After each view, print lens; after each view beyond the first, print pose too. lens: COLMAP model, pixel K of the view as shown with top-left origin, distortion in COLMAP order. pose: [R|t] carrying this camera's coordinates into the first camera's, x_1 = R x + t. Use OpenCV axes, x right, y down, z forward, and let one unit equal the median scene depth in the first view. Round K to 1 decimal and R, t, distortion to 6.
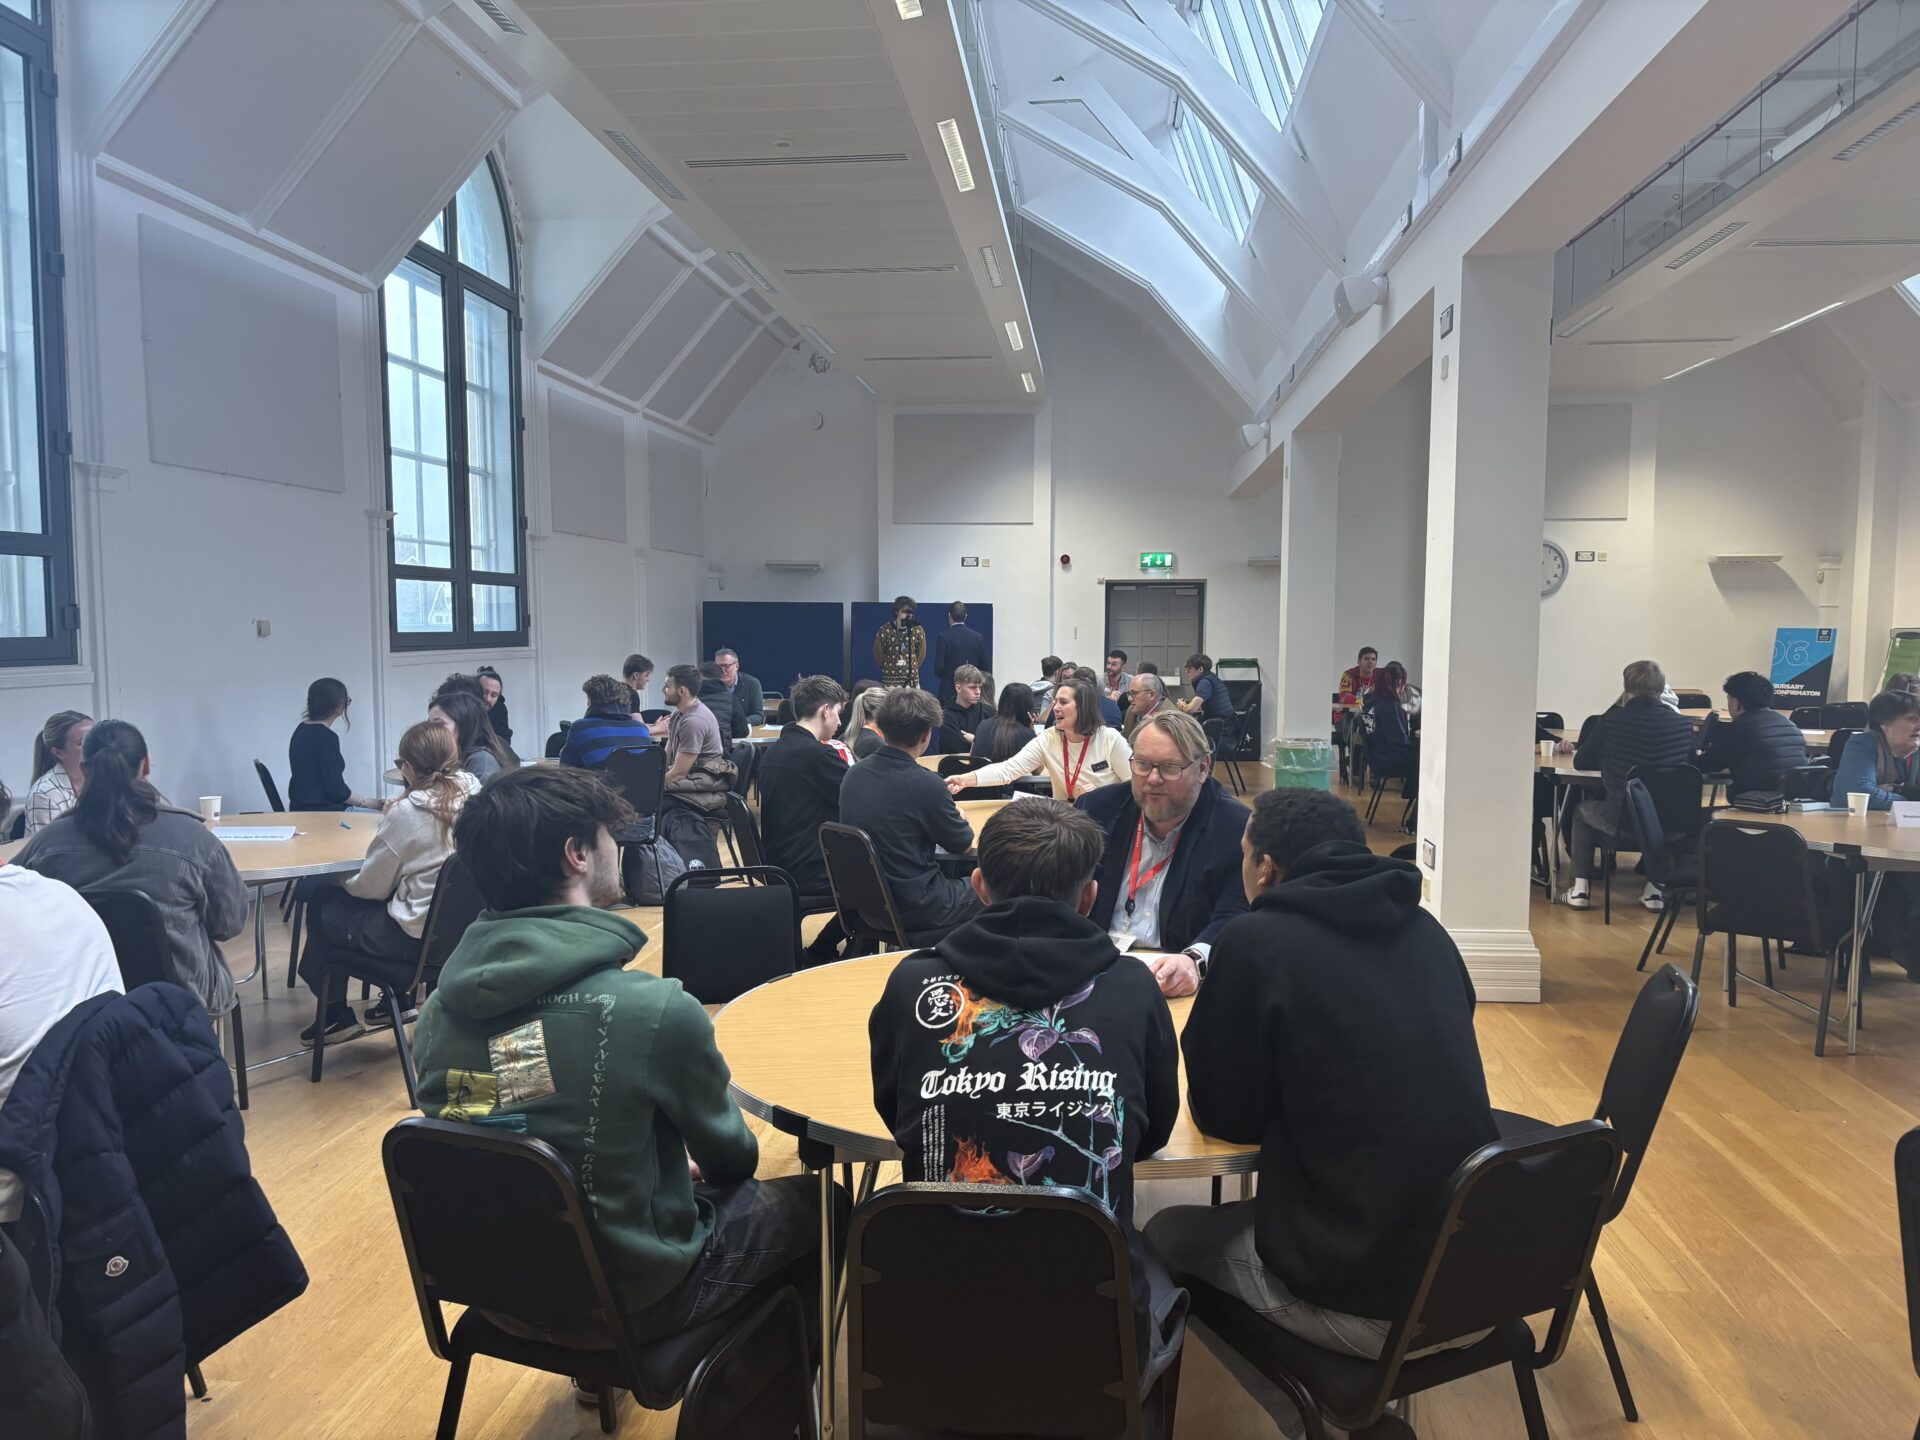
lens RADIAL K [[1448.4, 0, 955.0], [0, 1448.4, 740.7], [0, 0, 1]] dist [0.007863, -0.010251]
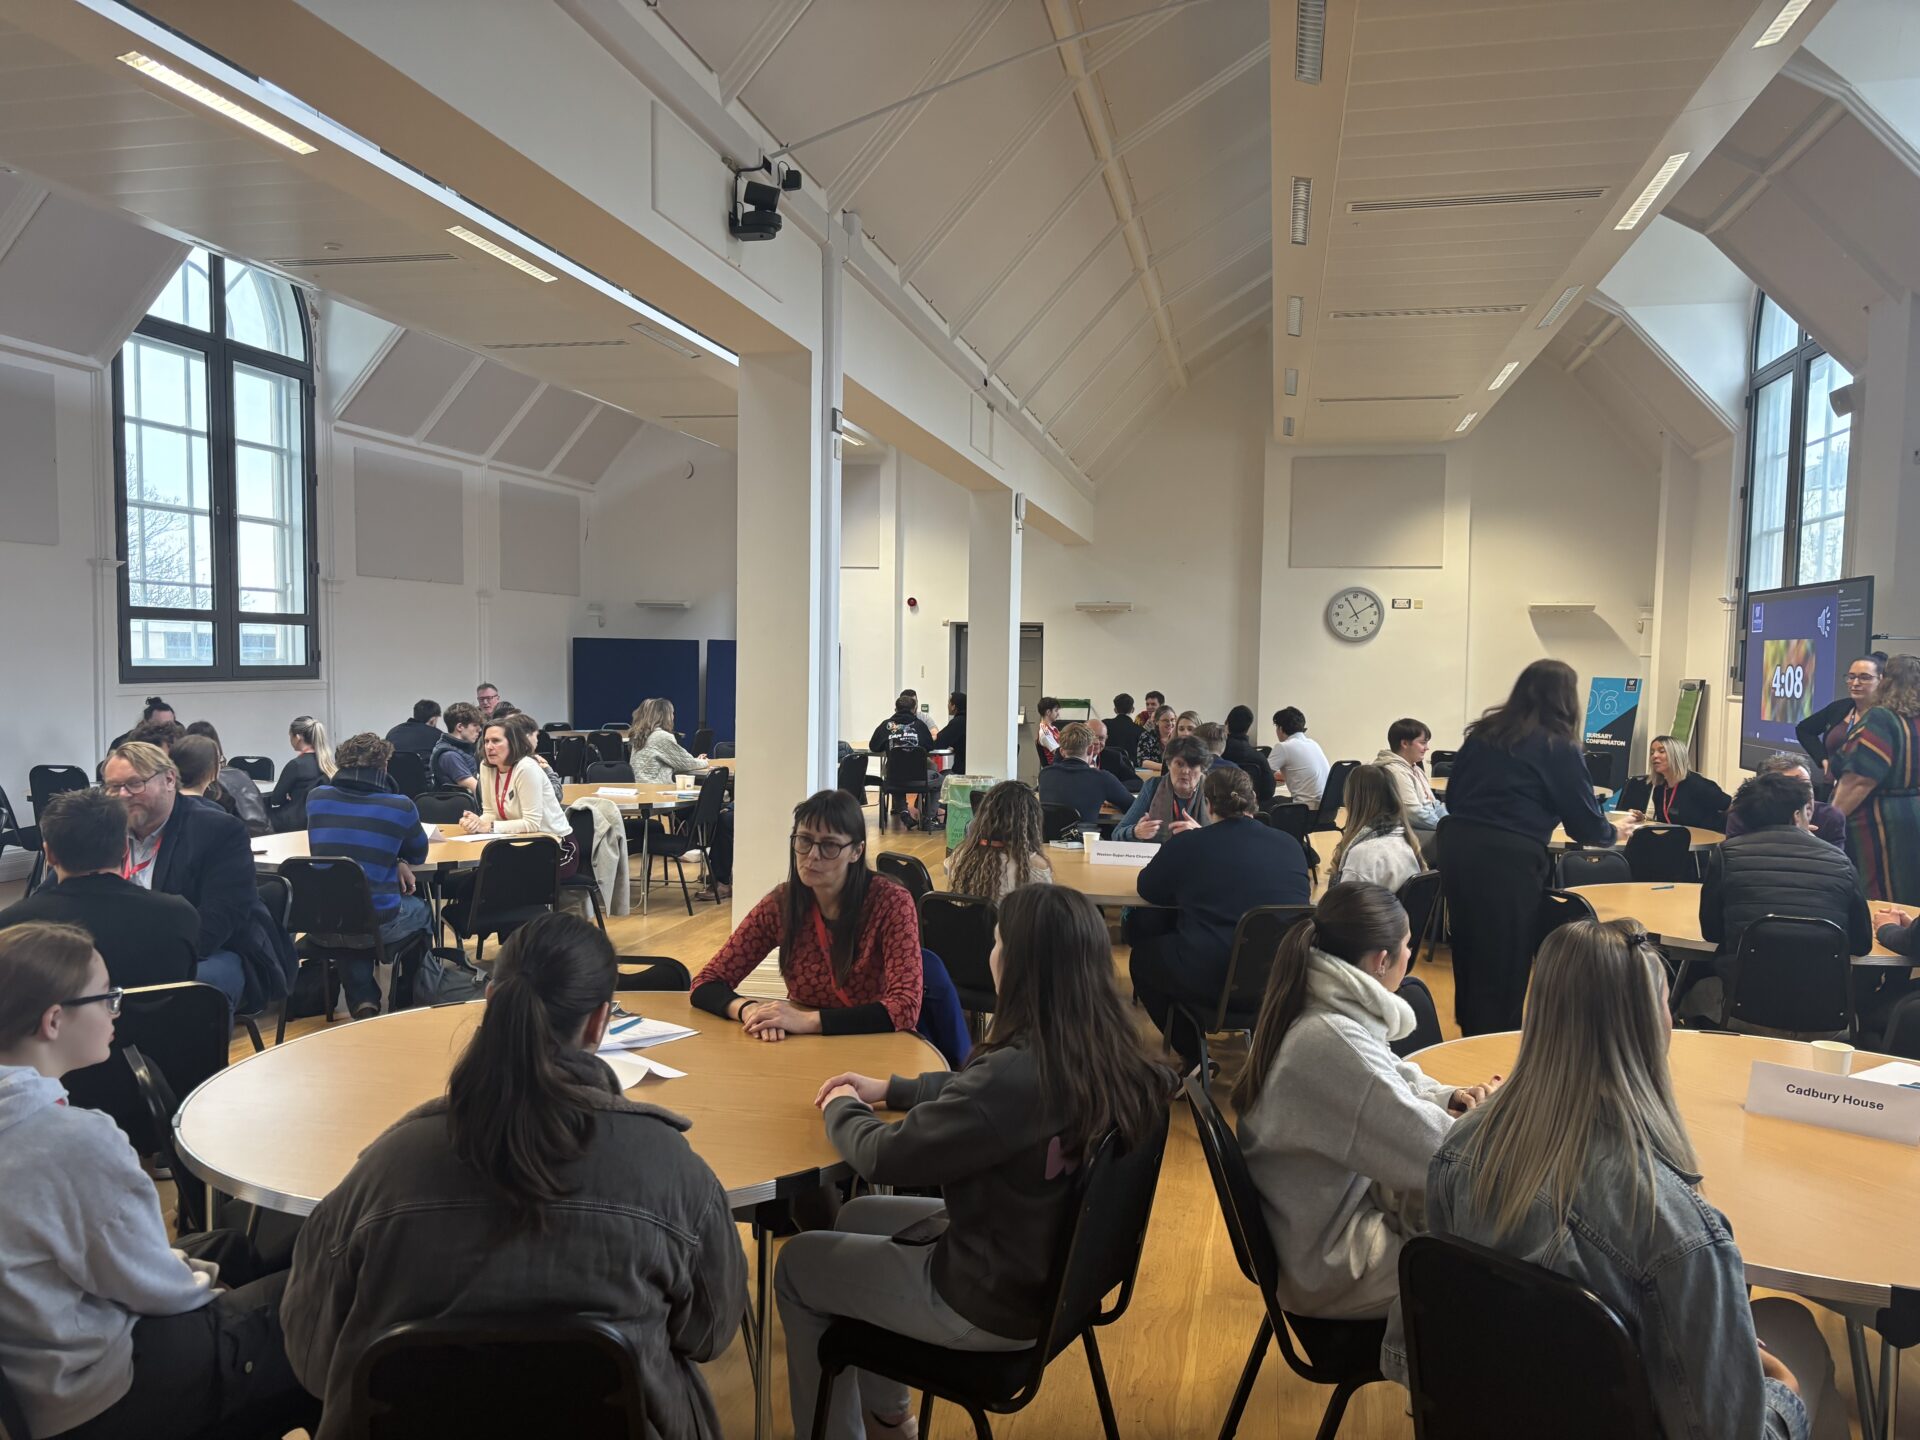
lens RADIAL K [[1448.4, 0, 971.7], [0, 1448.4, 711.2], [0, 0, 1]] dist [0.007863, -0.010251]
pose [[0.994102, 0.016327, -0.107217, 0.321118], [-0.020788, 0.998958, -0.040621, -0.006348], [0.106442, 0.042610, 0.993405, -0.042943]]
